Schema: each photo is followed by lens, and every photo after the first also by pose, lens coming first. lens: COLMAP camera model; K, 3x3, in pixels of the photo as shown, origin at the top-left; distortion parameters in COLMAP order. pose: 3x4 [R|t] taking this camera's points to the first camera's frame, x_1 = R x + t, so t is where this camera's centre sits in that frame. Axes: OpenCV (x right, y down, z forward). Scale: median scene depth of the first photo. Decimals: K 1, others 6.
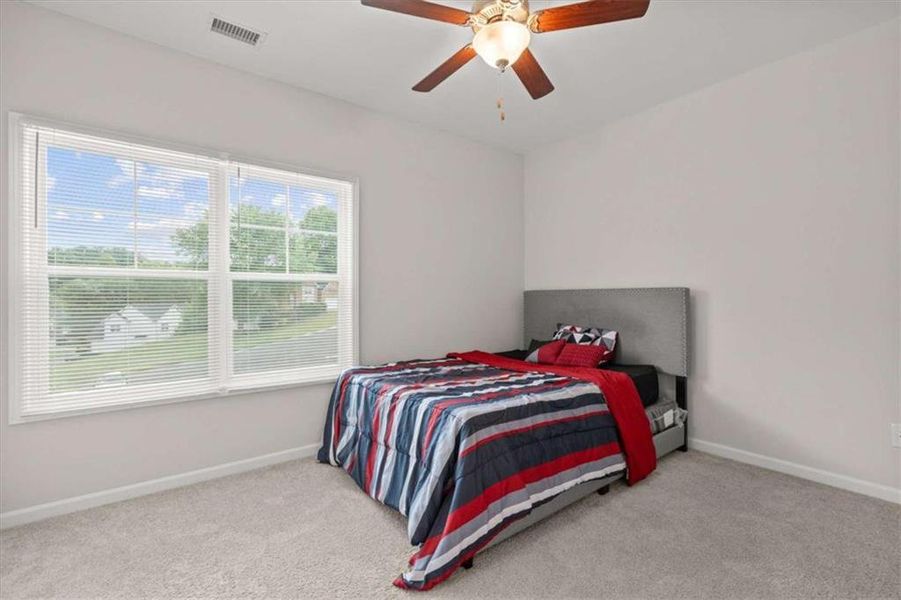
lens RADIAL K [[408.7, 0, 453.9], [0, 408.7, 294.6], [0, 0, 1]] dist [-0.001904, 0.000017]
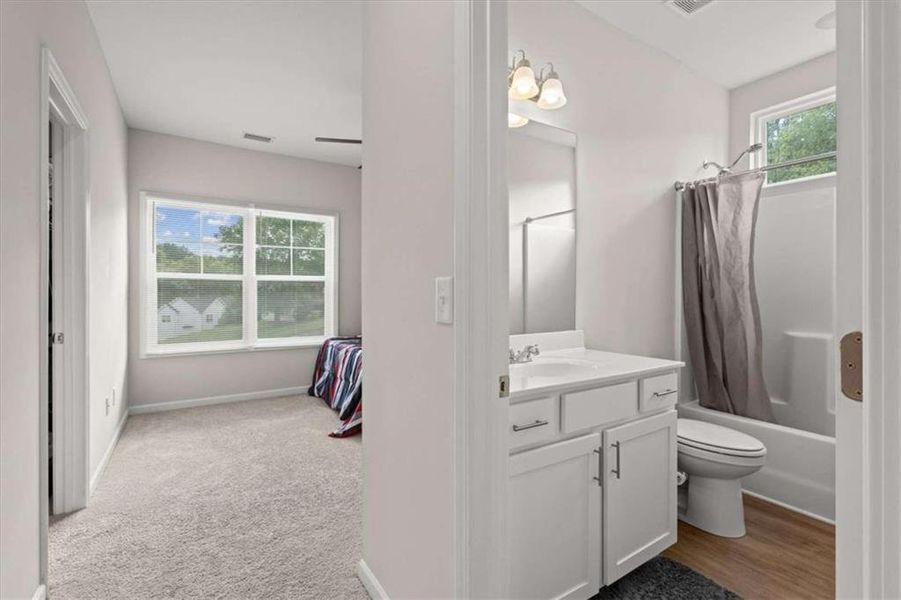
lens RADIAL K [[416.9, 0, 452.4], [0, 416.9, 285.0], [0, 0, 1]] dist [-0.001469, 0.000153]
pose [[0.996264, 0.000423, -0.086355, 0.407073], [-0.001093, 0.999970, -0.007716, -0.008375], [0.086349, 0.007782, 0.996235, -0.632501]]
